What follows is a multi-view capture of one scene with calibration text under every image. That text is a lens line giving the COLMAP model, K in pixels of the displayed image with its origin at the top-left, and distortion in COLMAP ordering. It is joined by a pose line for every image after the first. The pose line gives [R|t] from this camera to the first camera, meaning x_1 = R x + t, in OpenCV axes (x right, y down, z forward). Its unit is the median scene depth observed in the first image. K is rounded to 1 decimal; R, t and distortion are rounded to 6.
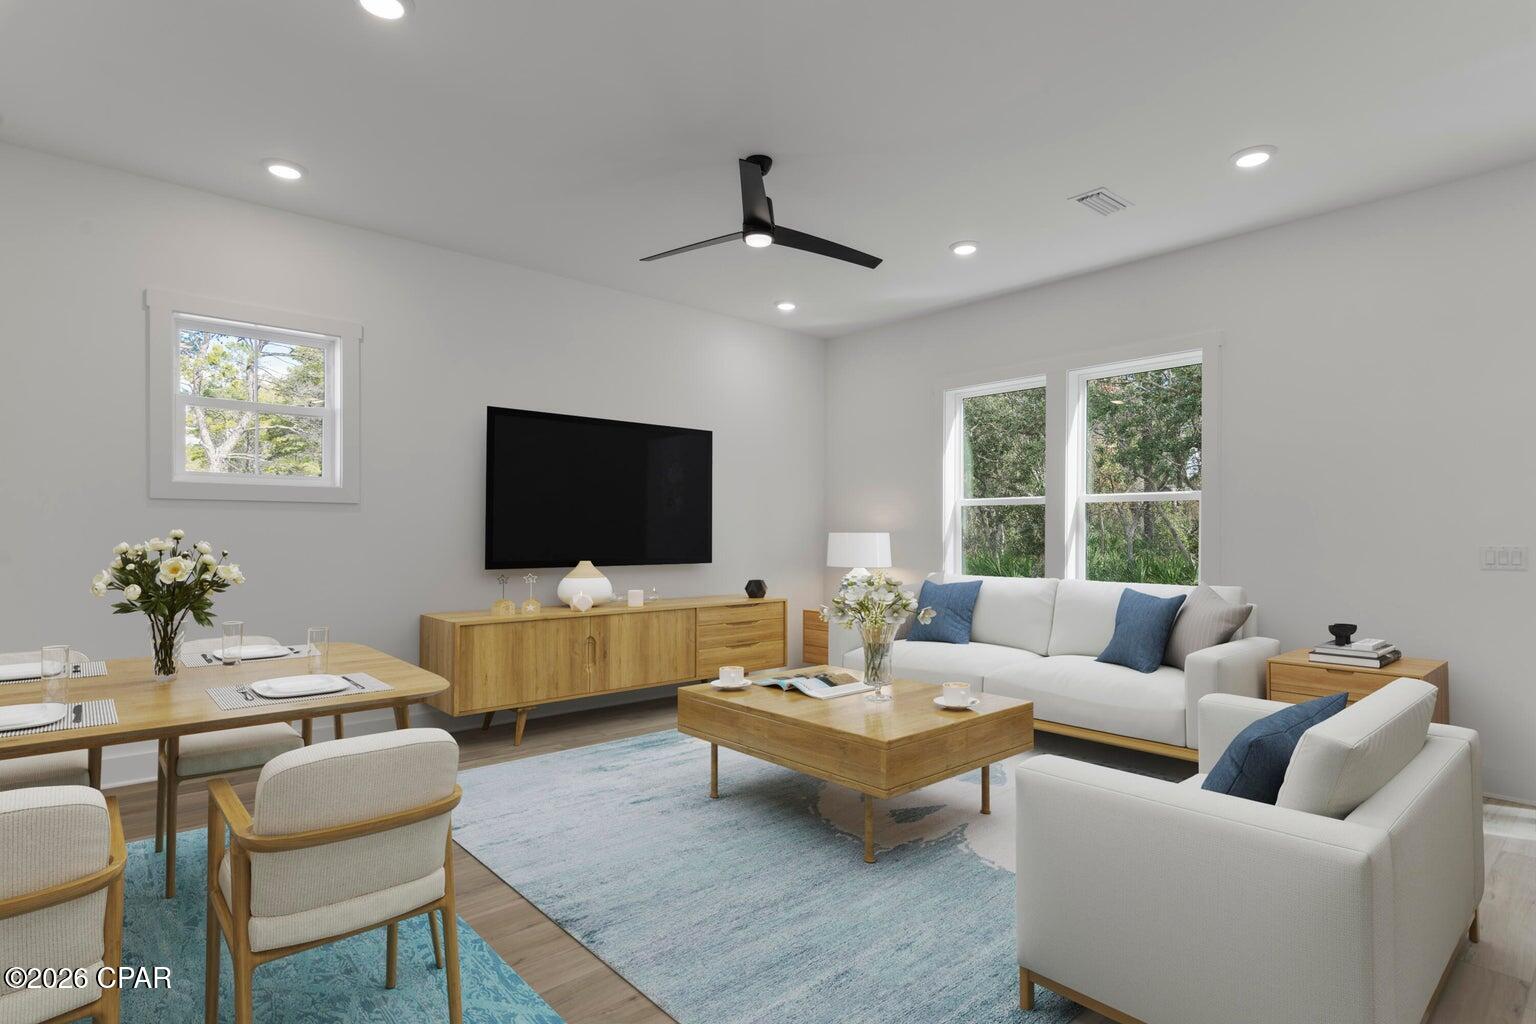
lens RADIAL K [[773.2, 0, 763.1], [0, 773.2, 532.9], [0, 0, 1]] dist [0.000655, -0.000171]
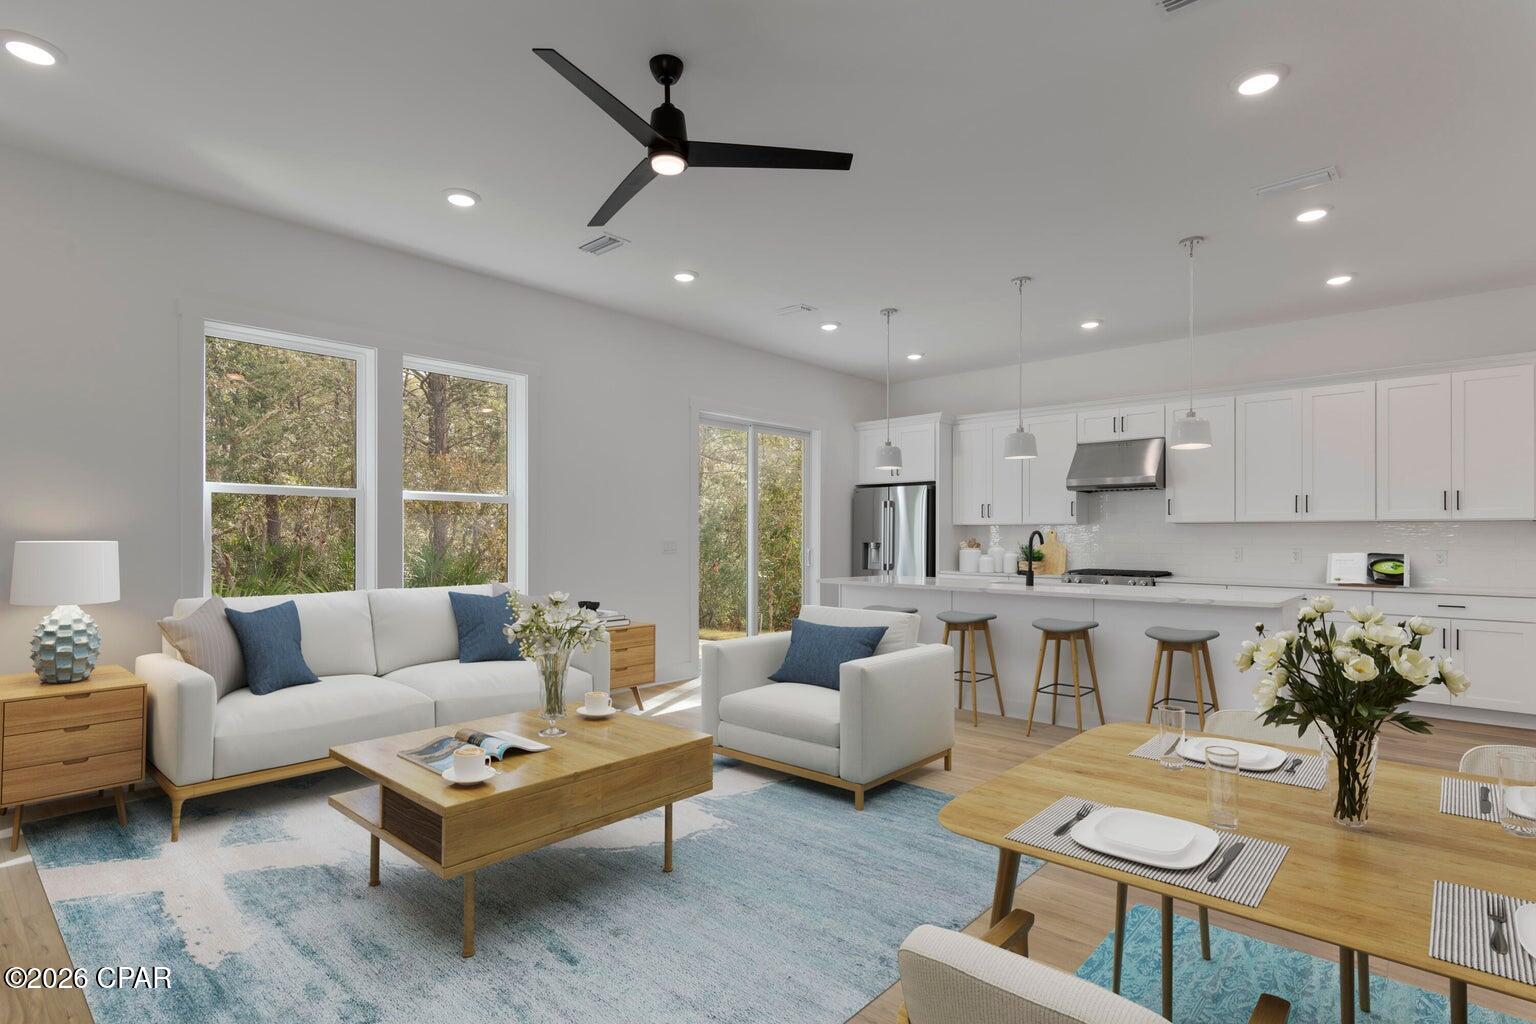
lens RADIAL K [[773.2, 0, 763.1], [0, 773.2, 532.9], [0, 0, 1]] dist [0.000655, -0.000171]
pose [[-0.116940, 0.000273, 0.993139, -0.449720], [-0.008199, 0.999966, -0.001240, -0.009067], [-0.993105, -0.008287, -0.116933, 0.491921]]
